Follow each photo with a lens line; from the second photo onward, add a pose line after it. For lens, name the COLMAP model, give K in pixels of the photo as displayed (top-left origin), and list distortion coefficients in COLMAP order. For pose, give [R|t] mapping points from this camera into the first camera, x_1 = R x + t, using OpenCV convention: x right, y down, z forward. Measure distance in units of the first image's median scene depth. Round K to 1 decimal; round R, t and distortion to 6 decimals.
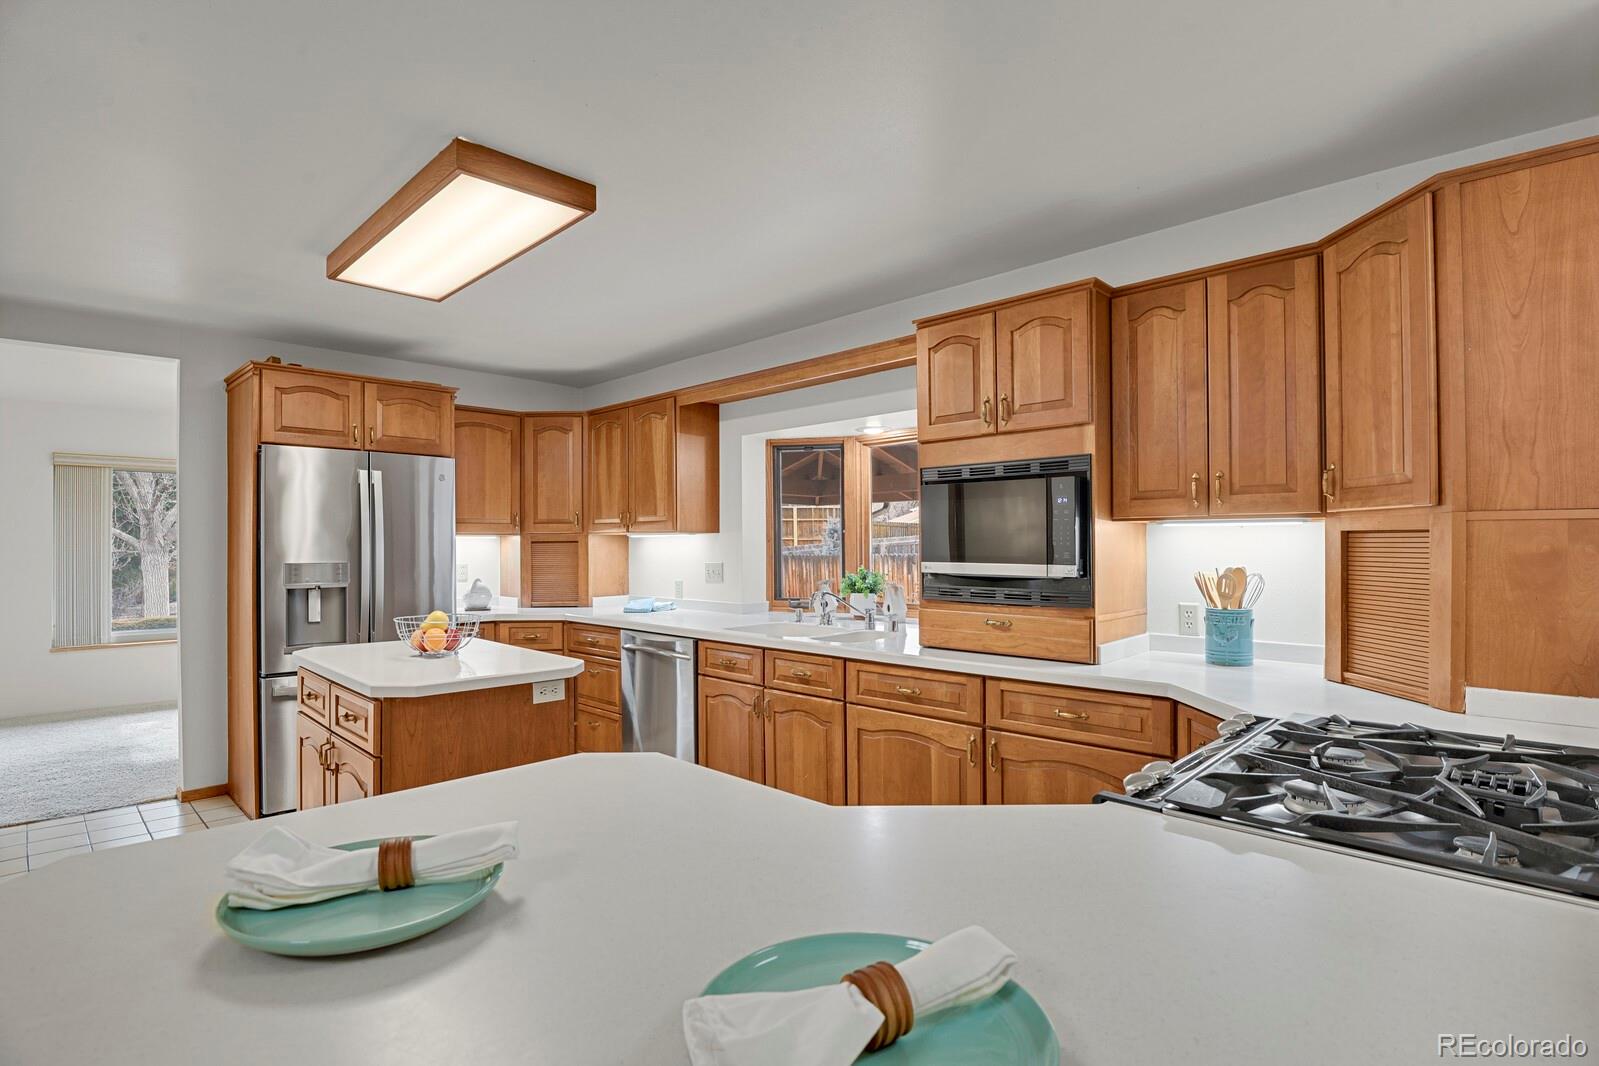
lens RADIAL K [[804.8, 0, 797.0], [0, 804.8, 540.2], [0, 0, 1]] dist [-0.022264, -0.000831]
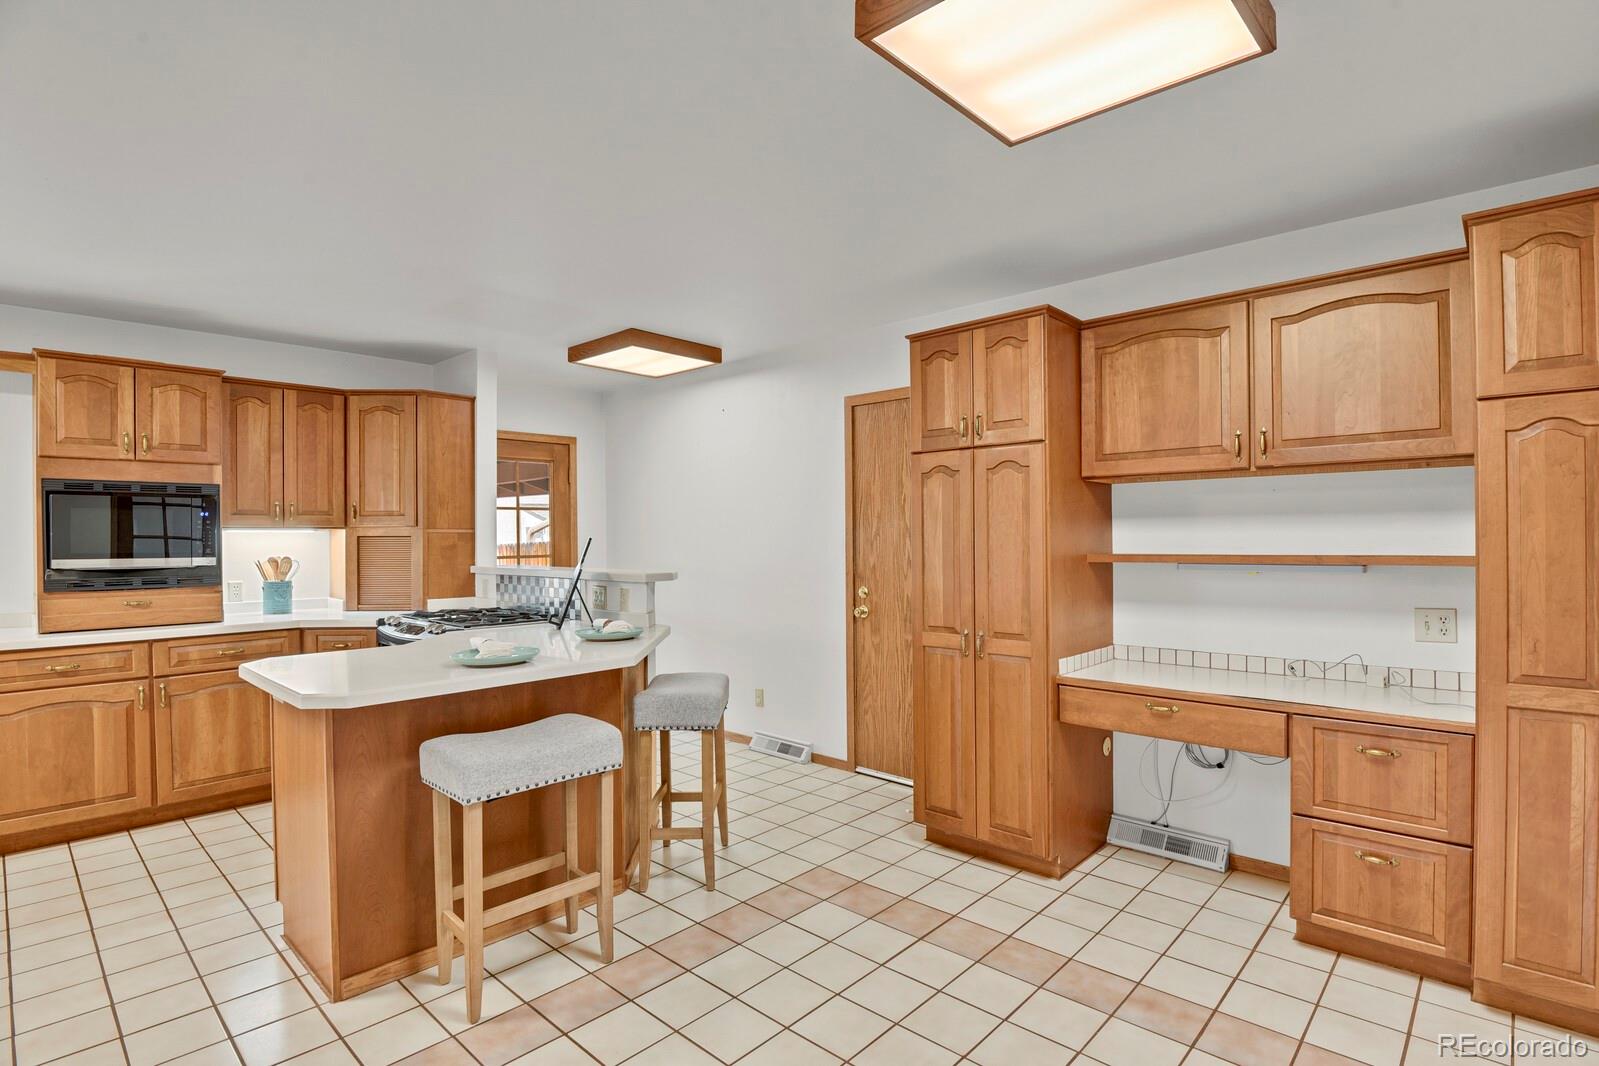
lens RADIAL K [[804.8, 0, 797.2], [0, 804.8, 538.2], [0, 0, 1]] dist [-0.022264, -0.000831]
pose [[-0.035873, 0.003438, 0.999350, -1.179942], [0.000871, 0.999994, -0.003409, 0.001271], [-0.999356, 0.000748, -0.035876, -0.046329]]
